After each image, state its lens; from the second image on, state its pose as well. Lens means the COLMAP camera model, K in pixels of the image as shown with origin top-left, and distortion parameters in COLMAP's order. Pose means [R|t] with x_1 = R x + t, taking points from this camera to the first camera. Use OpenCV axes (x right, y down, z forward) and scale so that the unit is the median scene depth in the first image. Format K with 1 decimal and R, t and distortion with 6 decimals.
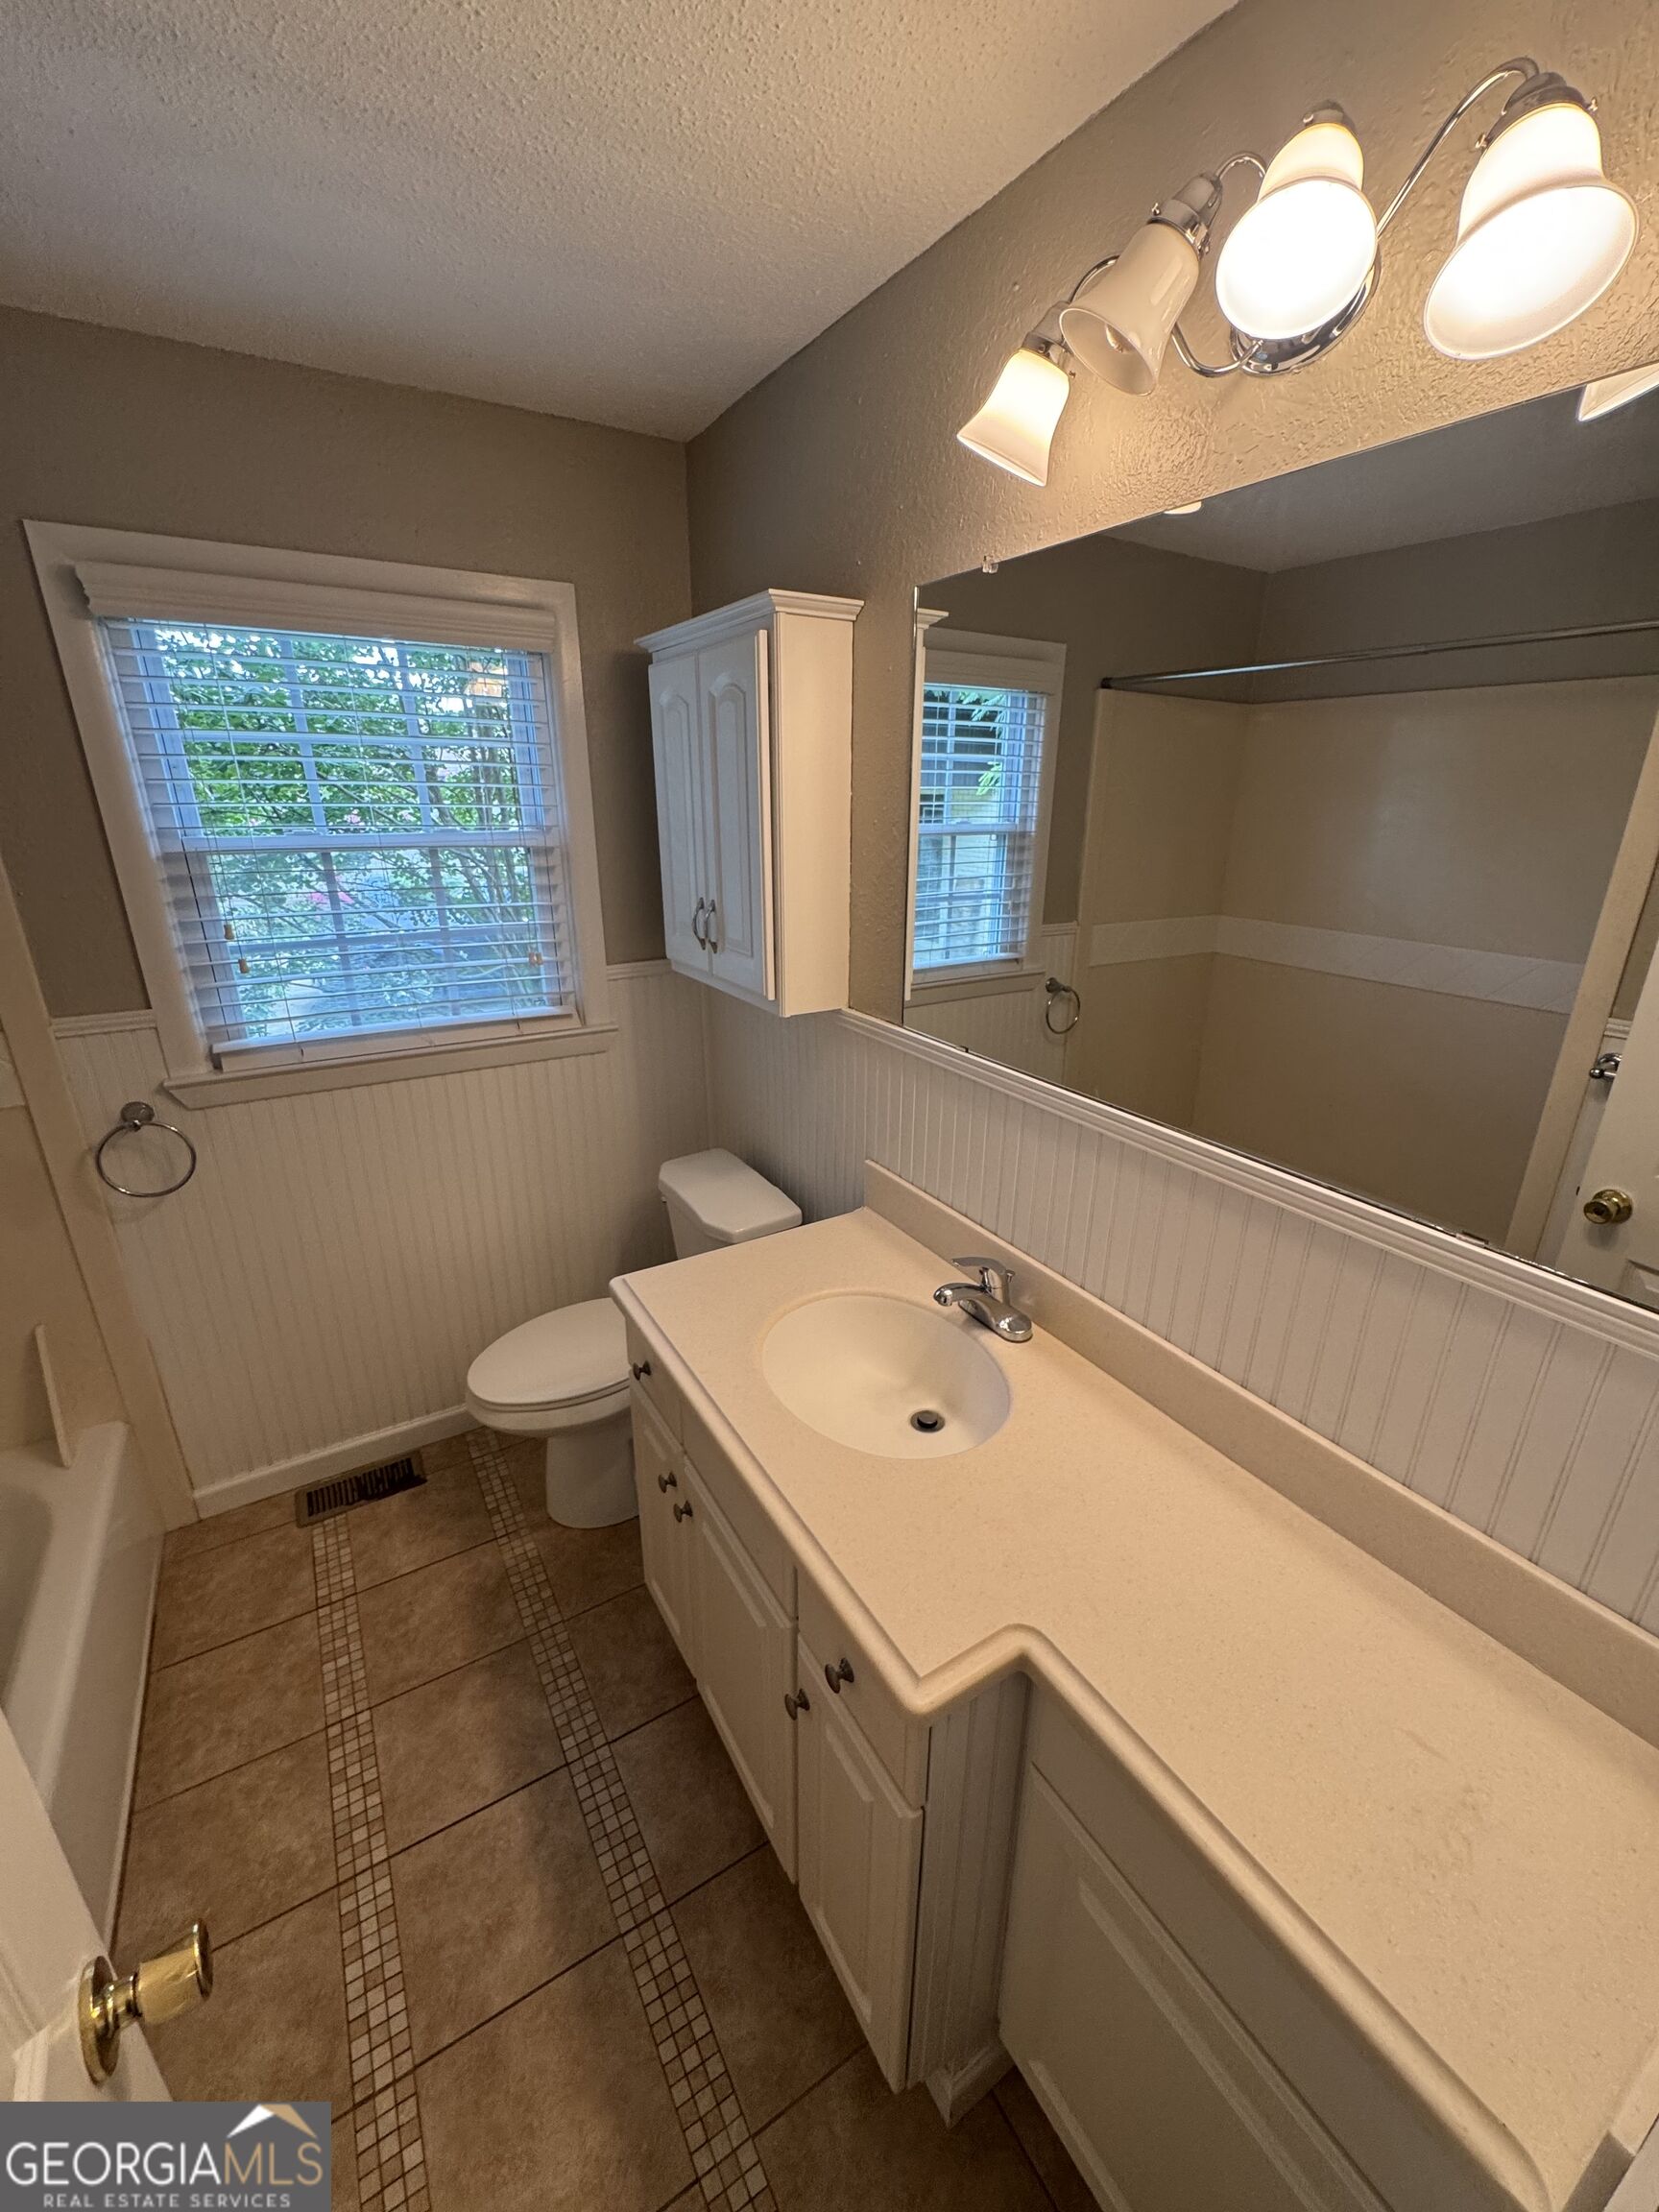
lens RADIAL K [[885.9, 0, 823.9], [0, 885.9, 1103.2], [0, 0, 1]] dist [-0.003865, 0.000381]
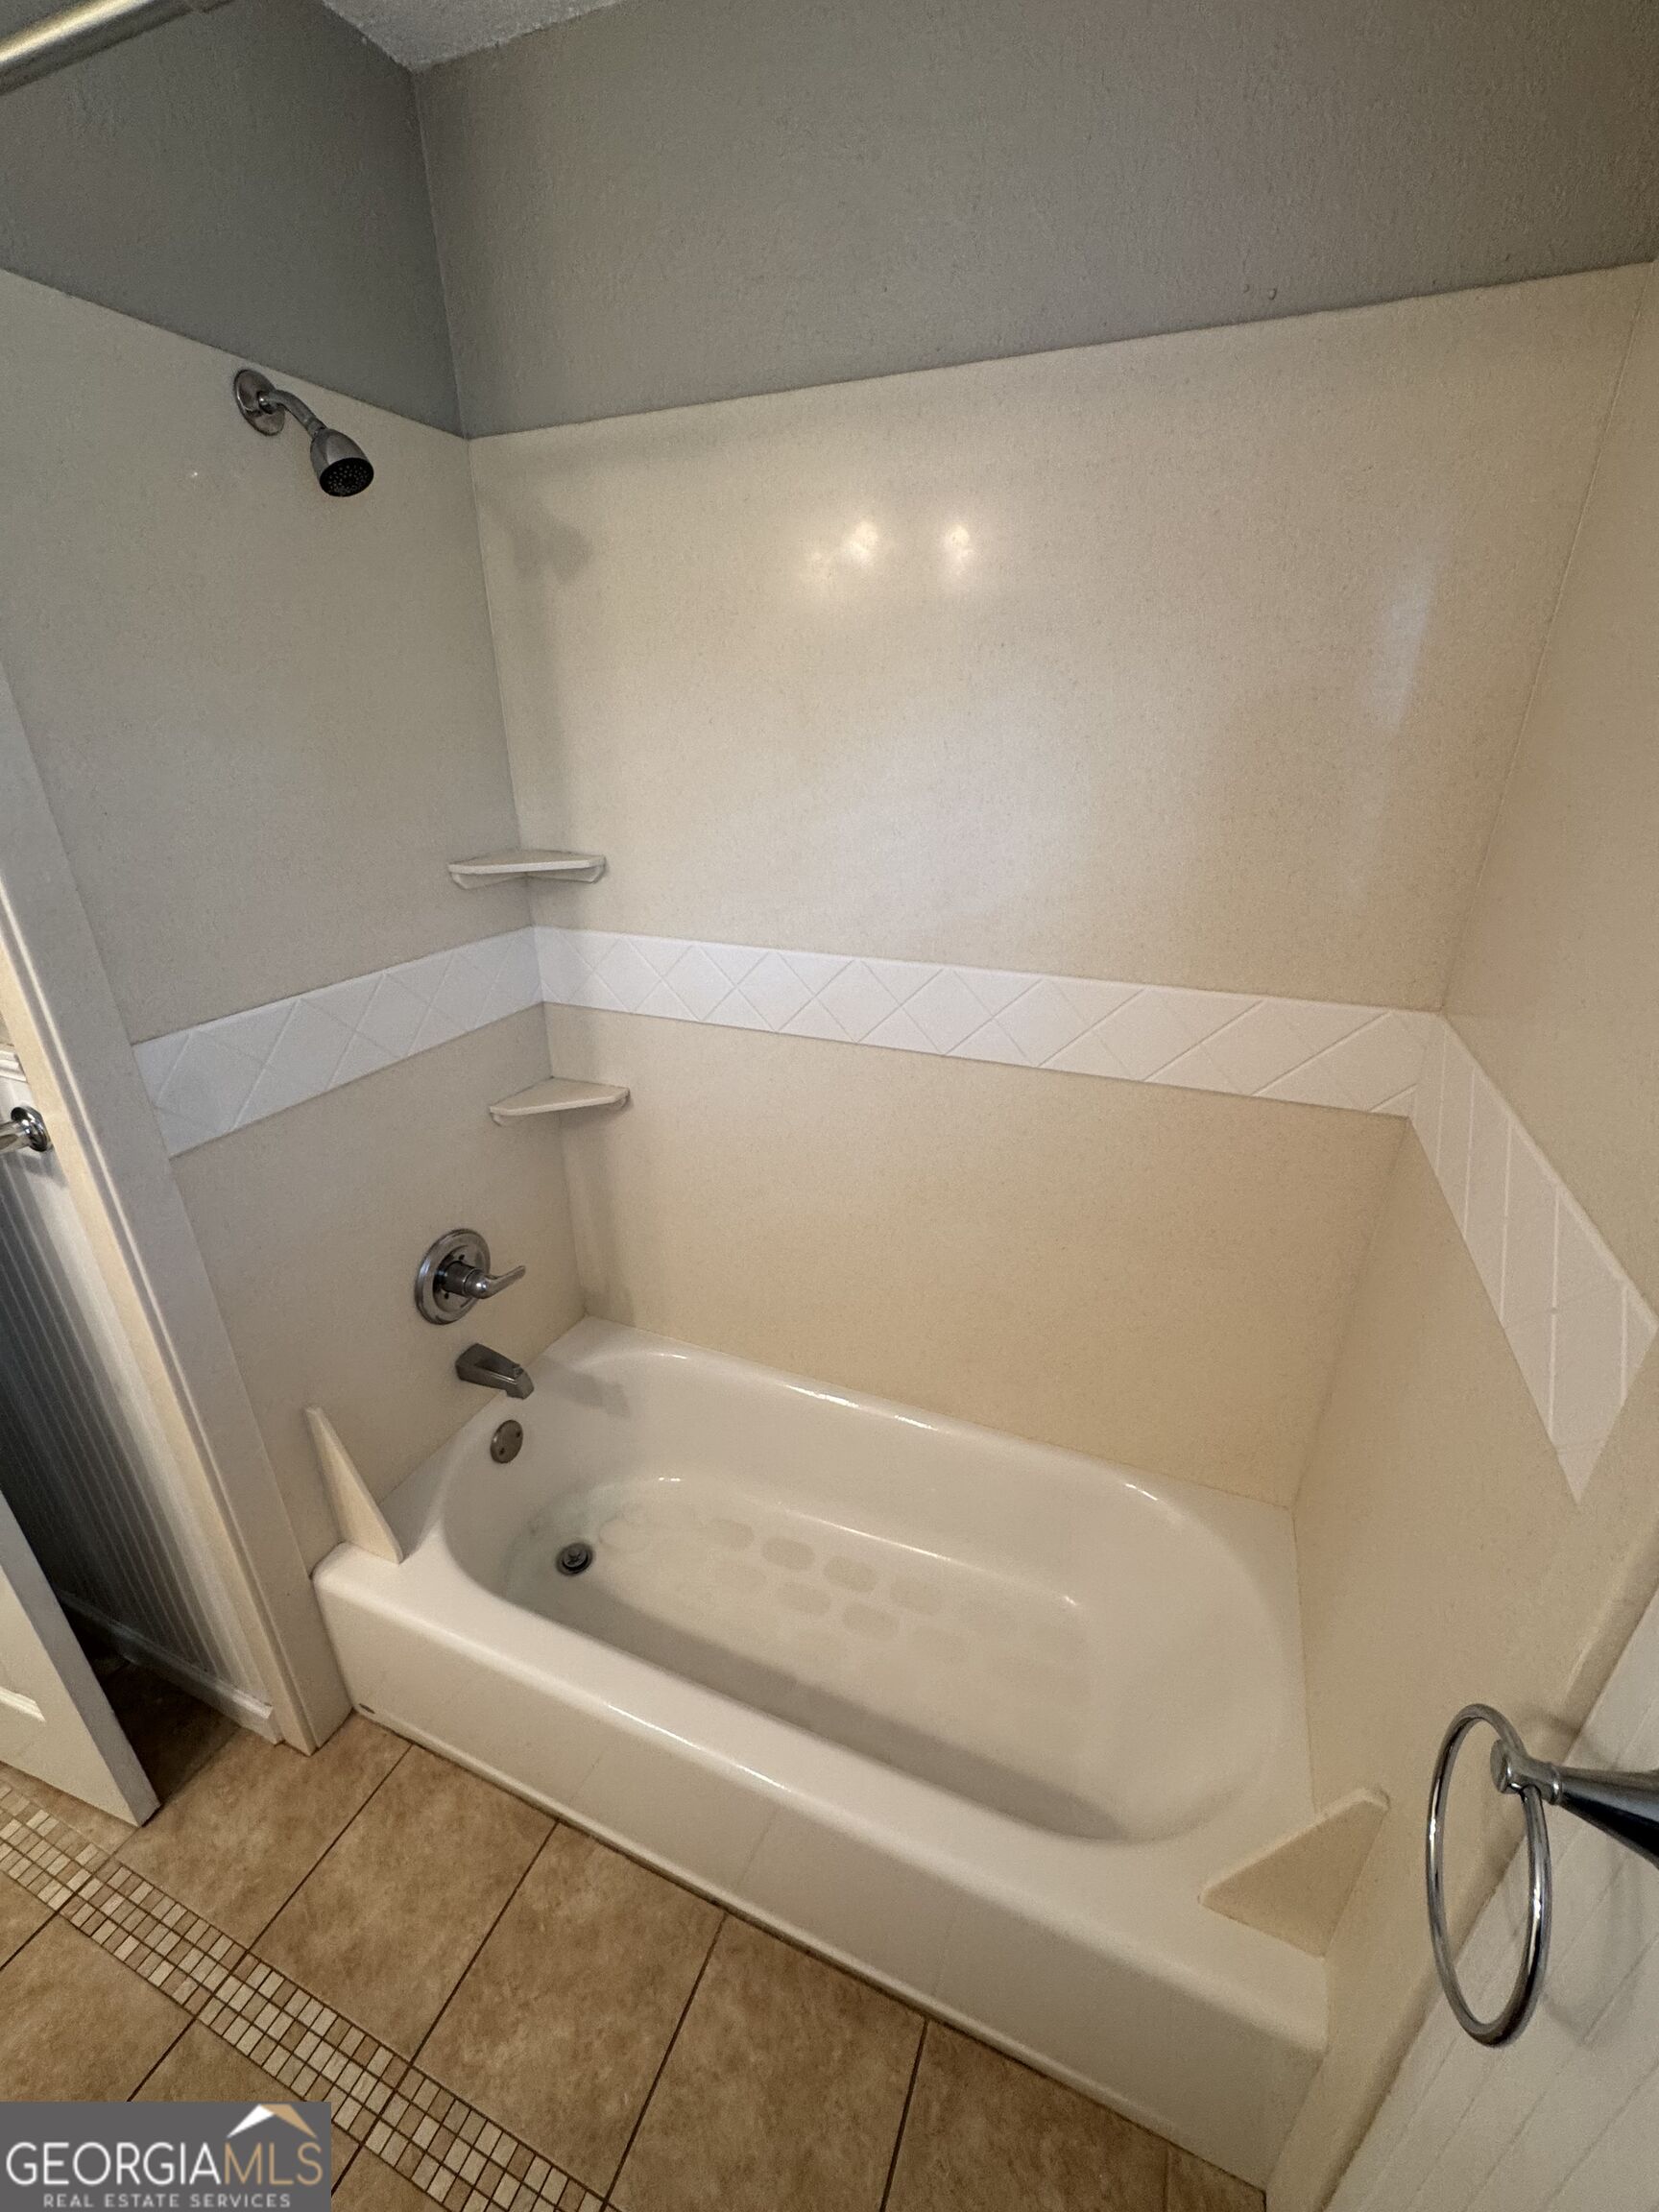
lens RADIAL K [[885.9, 0, 839.4], [0, 885.9, 1105.2], [0, 0, 1]] dist [-0.003865, 0.000381]
pose [[-0.802259, 0.246578, -0.543673, -0.578951], [-0.197800, 0.749473, 0.631796, -0.306479], [0.563255, 0.614402, -0.552498, 1.014048]]
